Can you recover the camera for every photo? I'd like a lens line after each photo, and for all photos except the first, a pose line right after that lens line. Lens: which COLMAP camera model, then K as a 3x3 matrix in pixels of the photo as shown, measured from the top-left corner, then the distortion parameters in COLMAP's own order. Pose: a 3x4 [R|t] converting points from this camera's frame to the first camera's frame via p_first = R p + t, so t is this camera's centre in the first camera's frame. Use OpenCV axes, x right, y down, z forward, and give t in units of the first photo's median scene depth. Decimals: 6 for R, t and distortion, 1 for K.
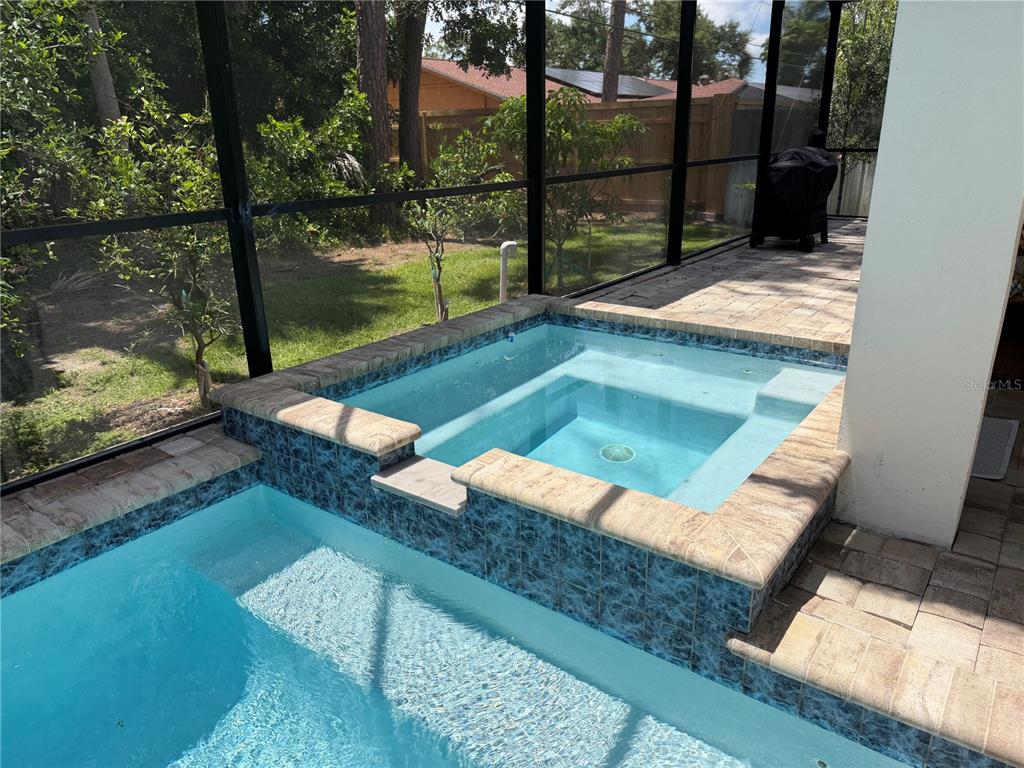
lens RADIAL K [[721.5, 0, 512.0], [0, 721.5, 384.0], [0, 0, 1]] dist [0.005087, -0.000674]
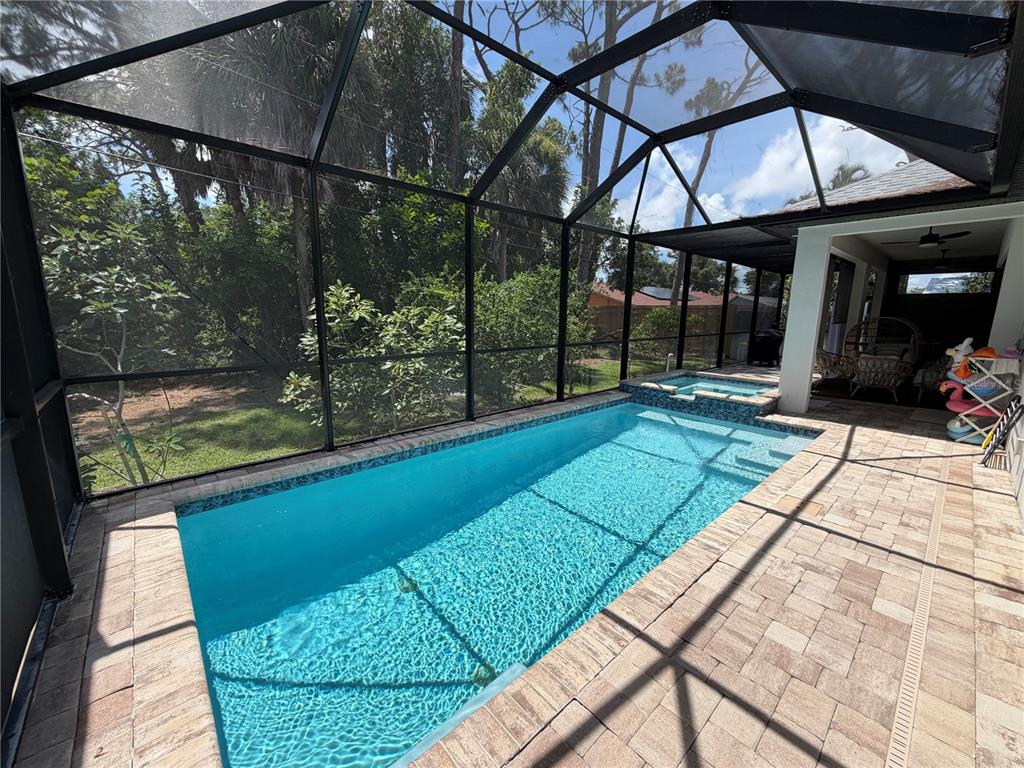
lens RADIAL K [[412.4, 0, 512.0], [0, 412.4, 384.0], [0, 0, 1]] dist [-0.002307, 0.000137]
pose [[0.982068, 0.067585, -0.175996, -0.621894], [-0.094053, 0.984703, -0.146679, 0.460883], [0.163391, 0.160602, 0.973401, -1.514710]]
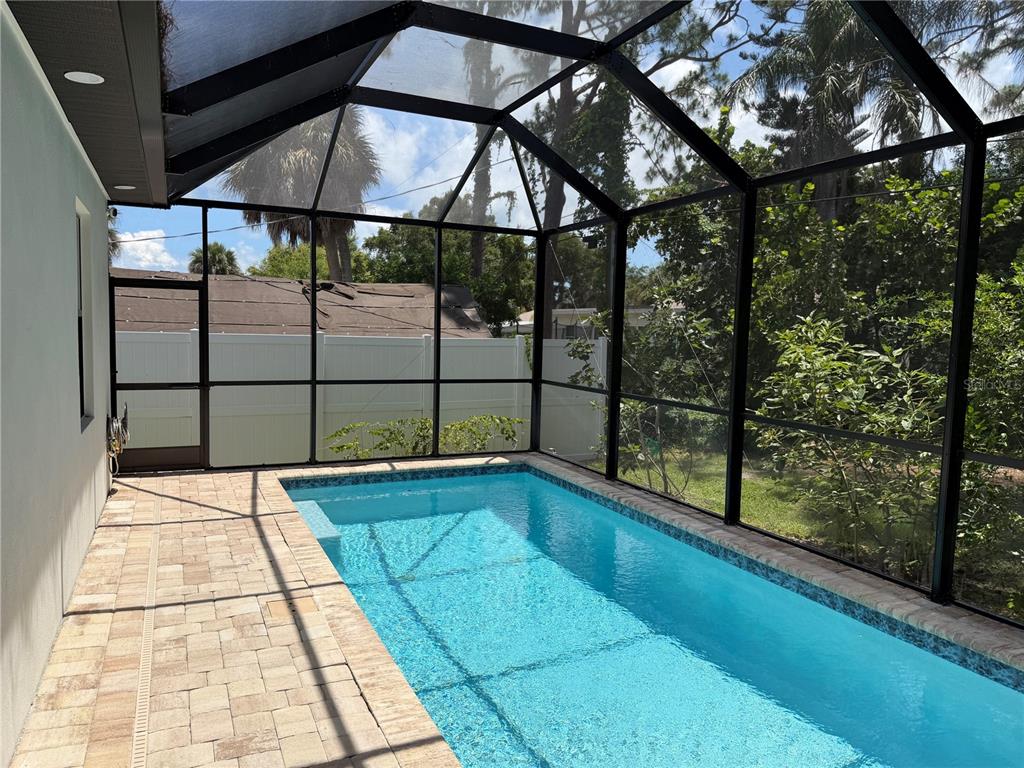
lens RADIAL K [[721.5, 0, 512.0], [0, 721.5, 384.0], [0, 0, 1]] dist [0.005087, -0.000674]
pose [[-0.466857, 0.079691, -0.880735, 0.899754], [-0.305552, 0.920059, 0.245215, -0.290971], [0.829869, 0.383590, -0.405186, 0.404791]]
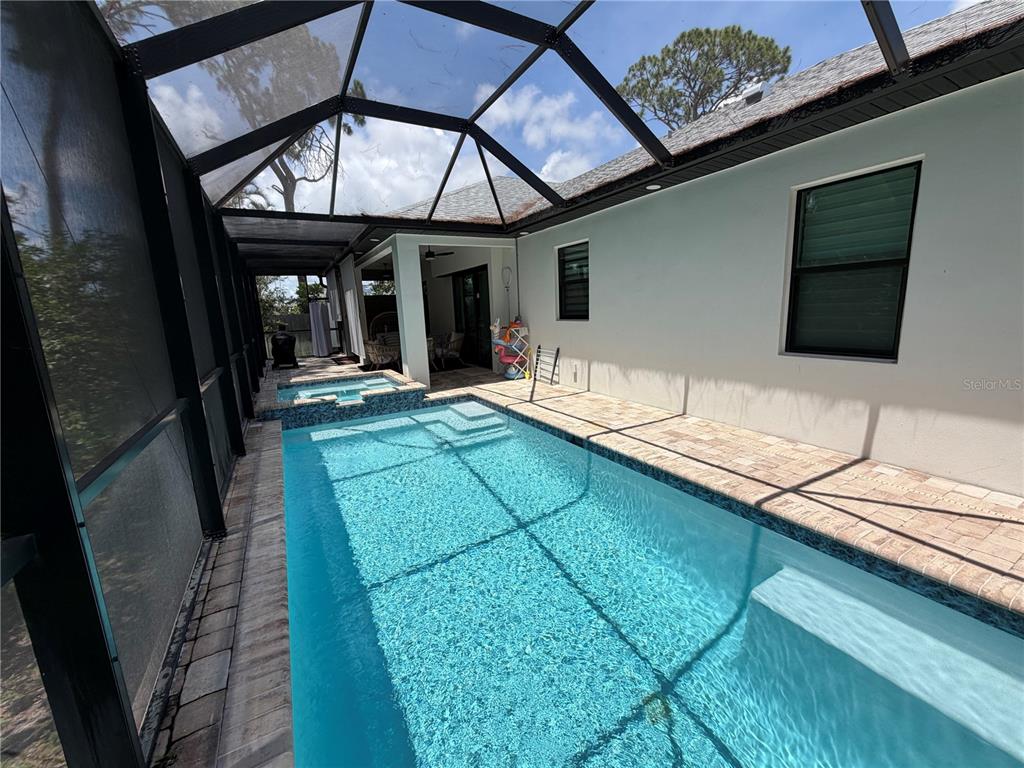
lens RADIAL K [[412.4, 0, 512.0], [0, 412.4, 384.0], [0, 0, 1]] dist [-0.002307, 0.000137]
pose [[0.402055, -0.162678, 0.901048, -1.603006], [0.332236, 0.942940, 0.021995, 0.249090], [-0.853212, 0.290518, 0.433161, -0.775490]]
